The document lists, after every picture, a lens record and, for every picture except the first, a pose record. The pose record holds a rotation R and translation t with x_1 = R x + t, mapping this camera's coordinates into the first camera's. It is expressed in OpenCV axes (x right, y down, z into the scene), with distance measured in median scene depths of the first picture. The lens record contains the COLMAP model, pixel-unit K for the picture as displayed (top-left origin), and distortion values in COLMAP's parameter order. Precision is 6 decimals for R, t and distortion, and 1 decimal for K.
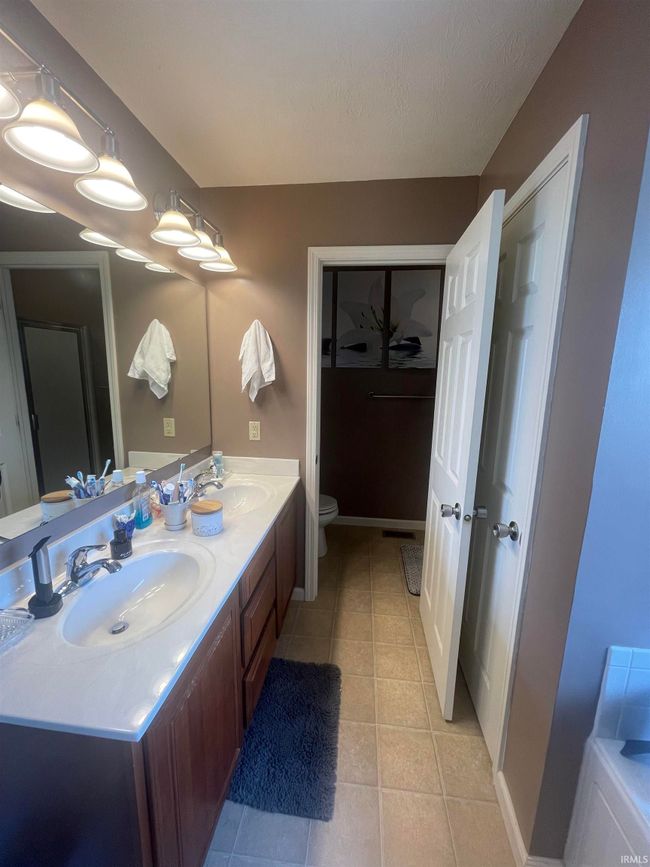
lens RADIAL K [[349.7, 0, 327.1], [0, 349.7, 432.1], [0, 0, 1]] dist [-0.001829, 0.000824]
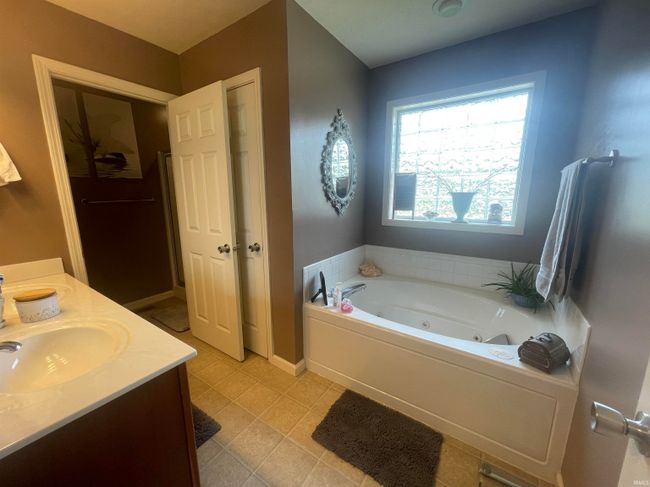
lens RADIAL K [[262.2, 0, 324.3], [0, 262.2, 243.8], [0, 0, 1]] dist [-0.001829, 0.000824]
pose [[0.467242, -0.191273, 0.863192, -0.274511], [0.170611, 0.977474, 0.124245, 0.053756], [-0.867512, 0.089217, 0.489350, -0.065031]]
